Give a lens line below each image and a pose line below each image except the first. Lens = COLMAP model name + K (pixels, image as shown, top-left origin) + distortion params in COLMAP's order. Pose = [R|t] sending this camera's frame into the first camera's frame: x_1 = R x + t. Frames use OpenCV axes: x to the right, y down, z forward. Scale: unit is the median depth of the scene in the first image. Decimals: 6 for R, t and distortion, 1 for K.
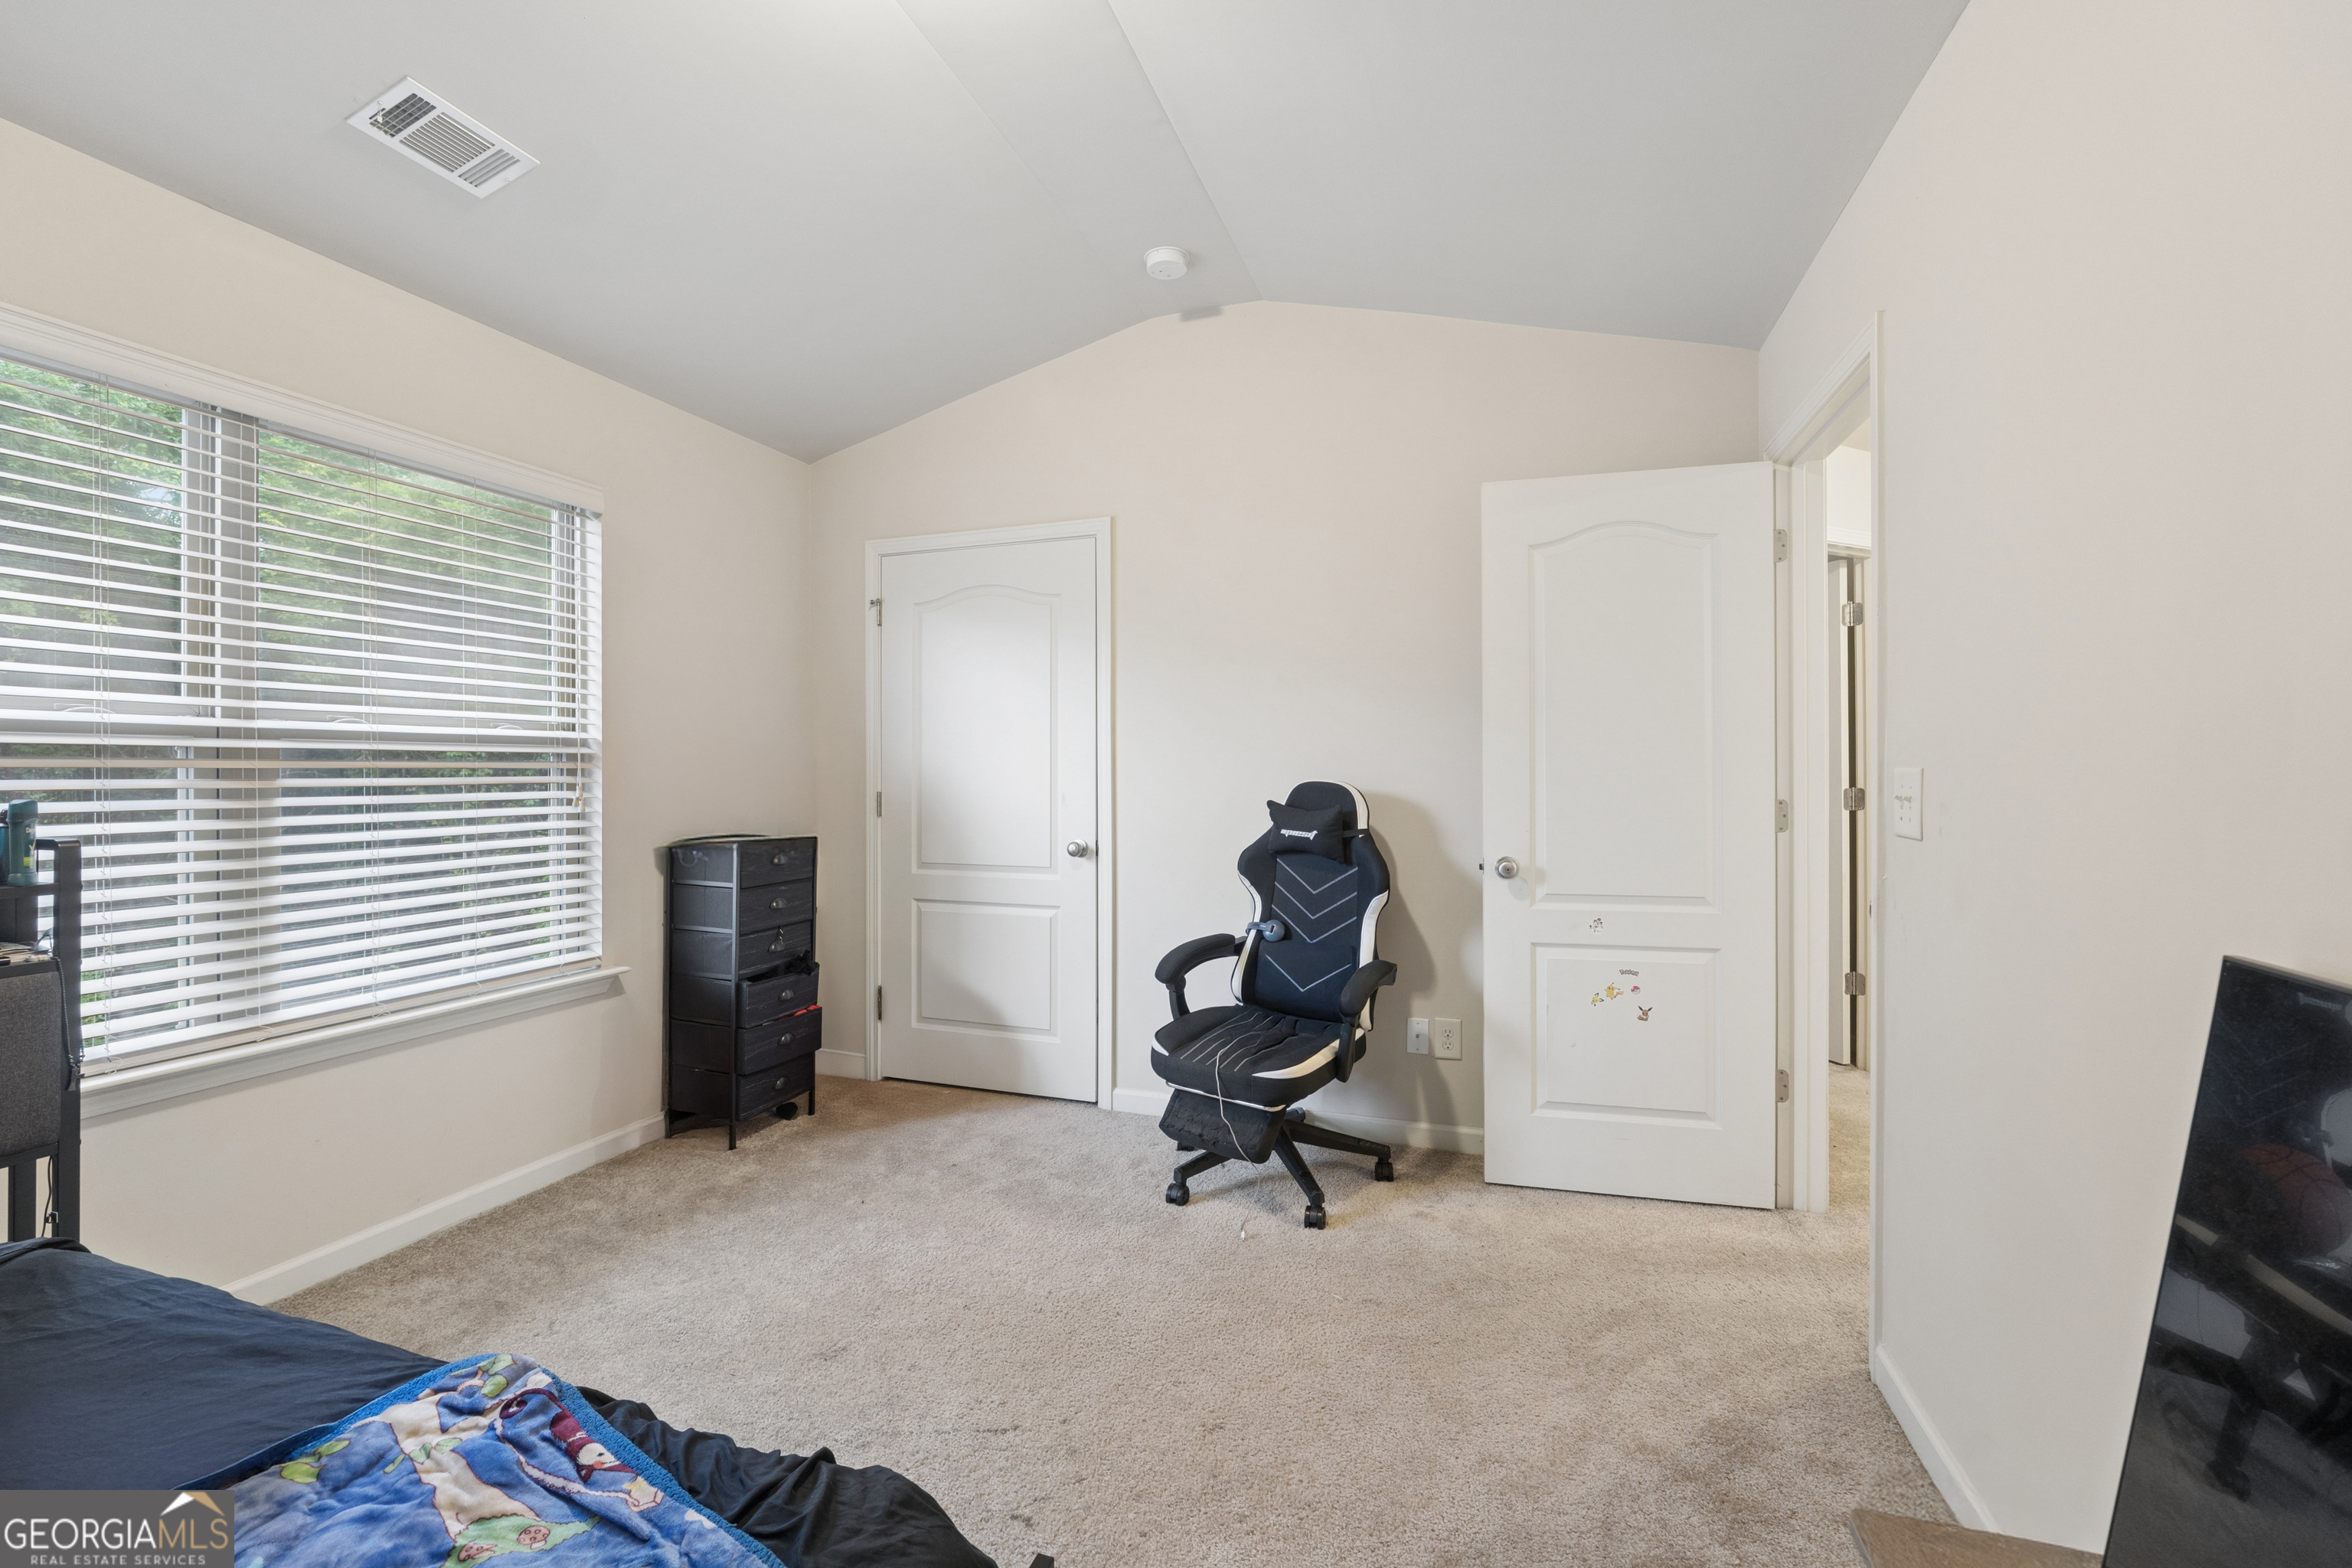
lens RADIAL K [[976.6, 0, 1163.4], [0, 976.6, 762.6], [0, 0, 1]] dist [-0.010417, -0.000267]
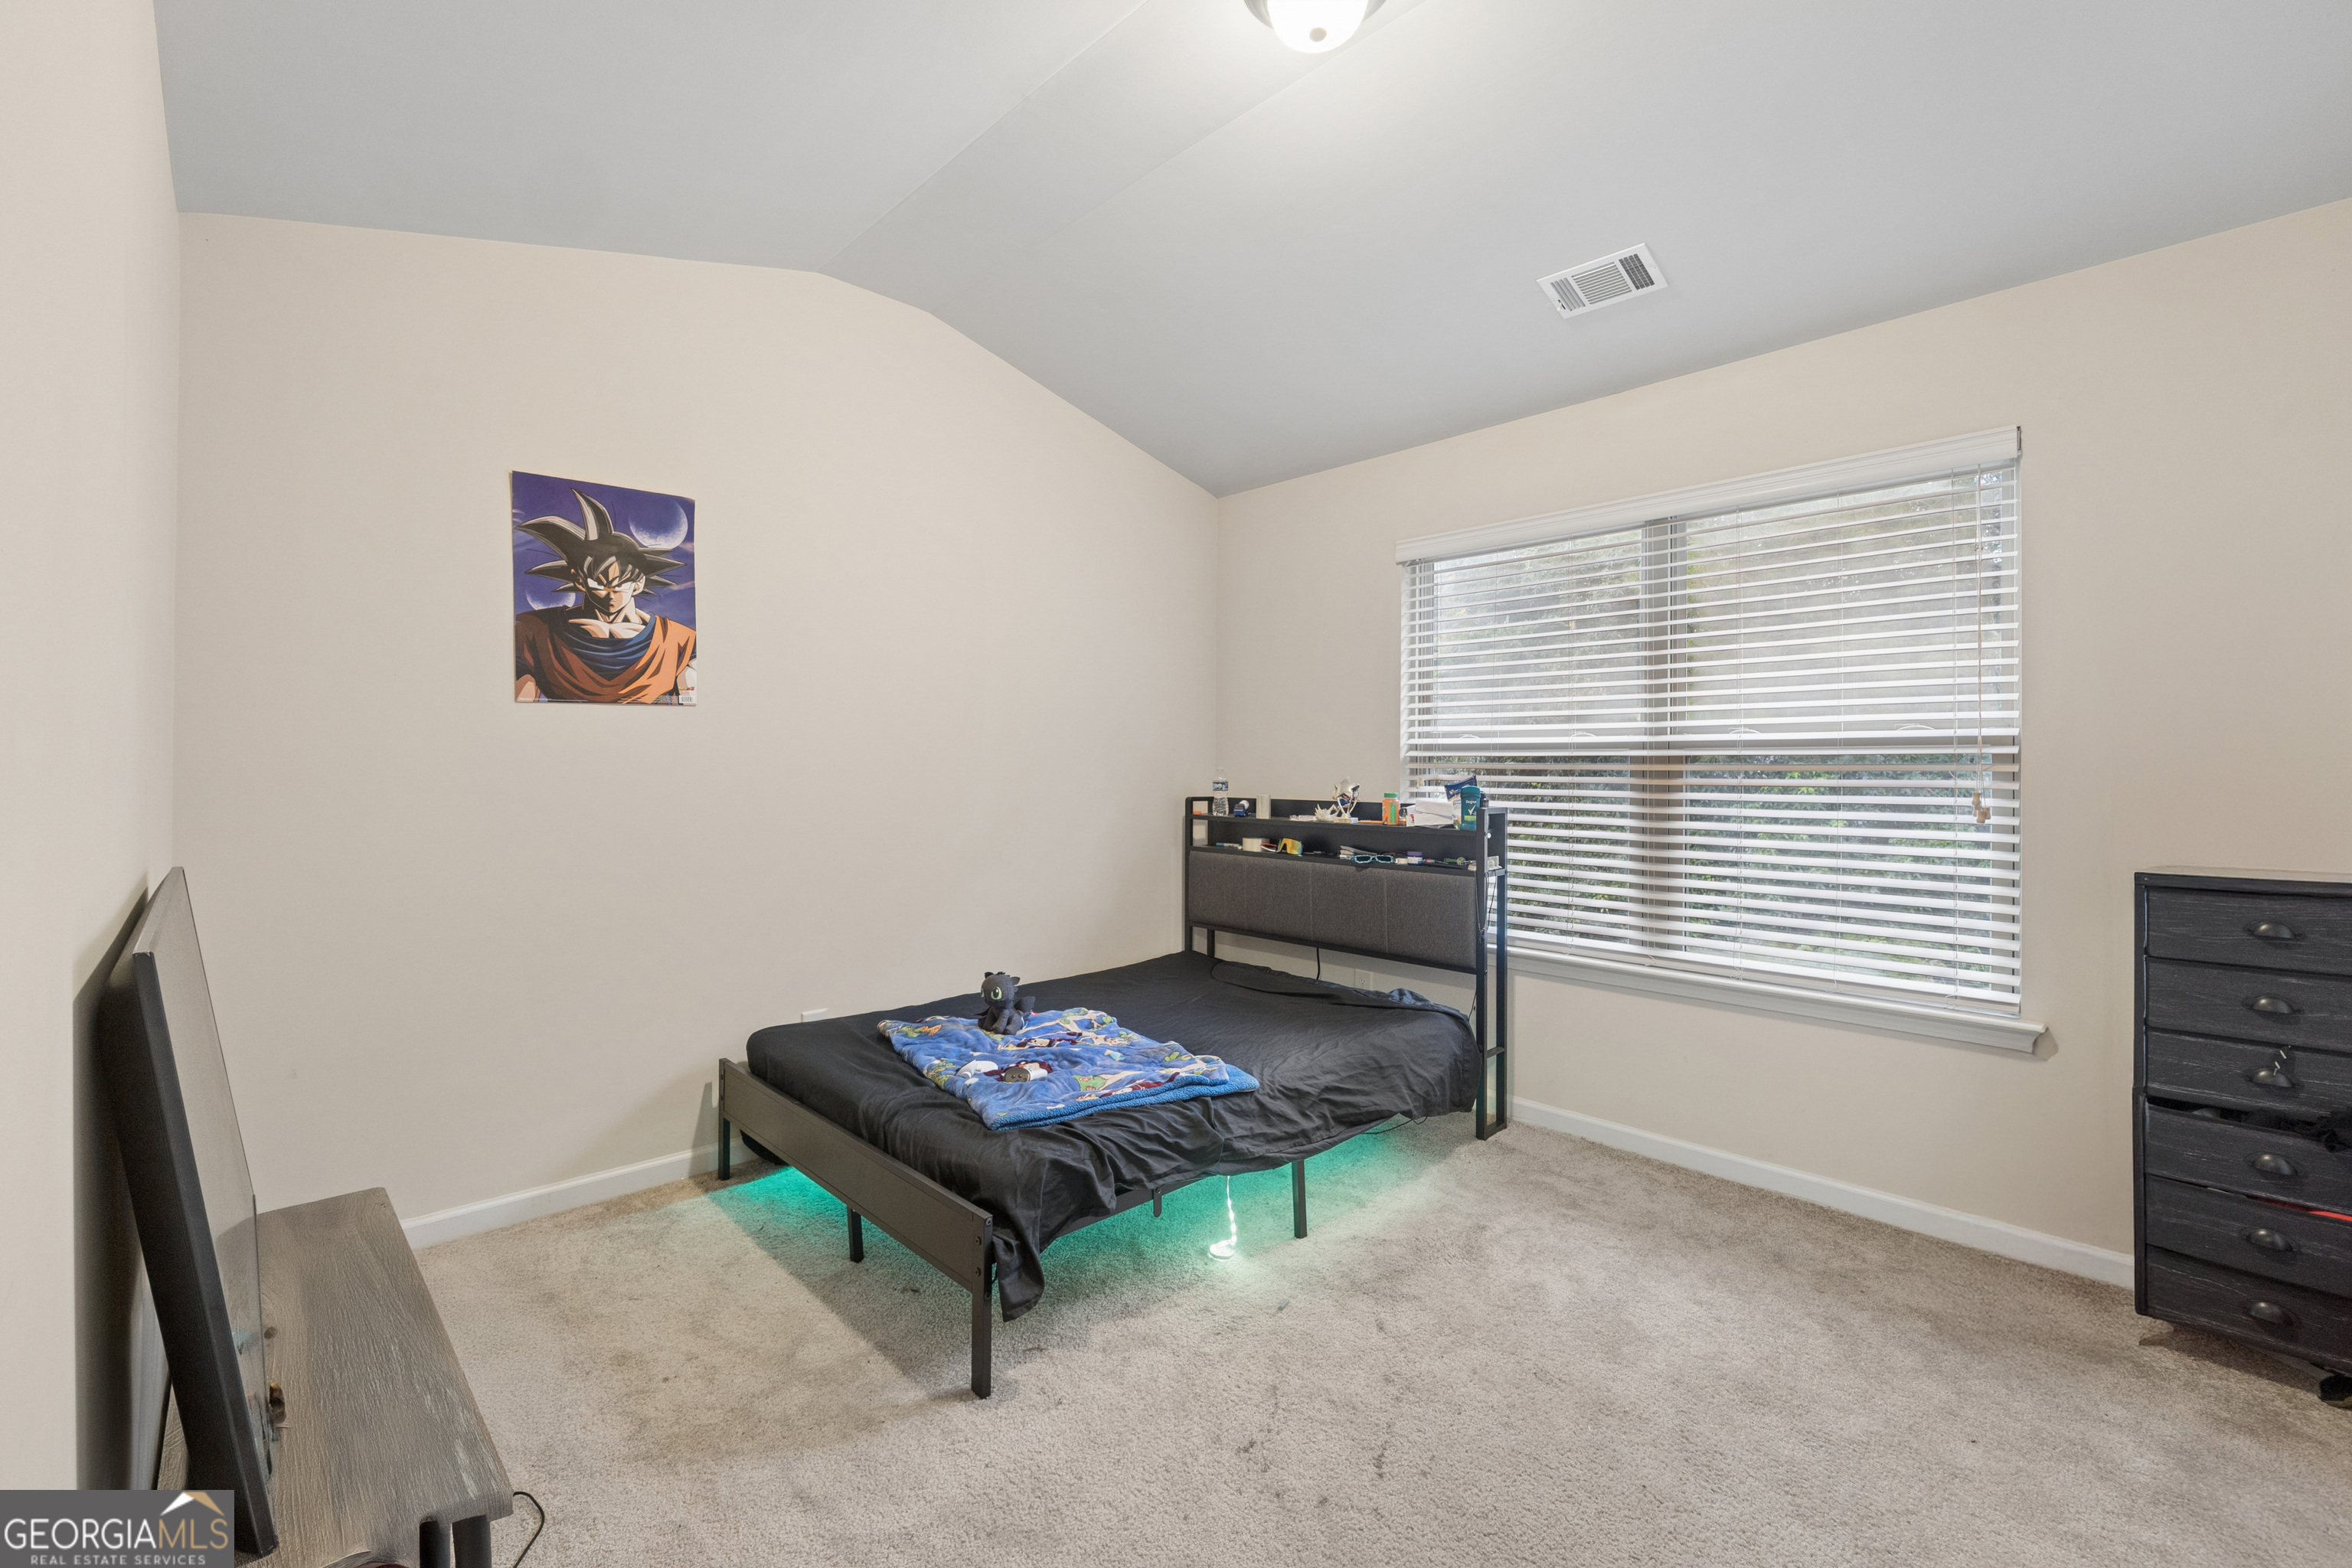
lens RADIAL K [[976.6, 0, 1163.4], [0, 976.6, 762.6], [0, 0, 1]] dist [-0.010417, -0.000267]
pose [[-0.455437, -0.009494, -0.890217, 0.530720], [-0.000211, 0.999944, -0.010556, 0.007778], [0.890268, -0.004620, -0.455413, 0.843104]]
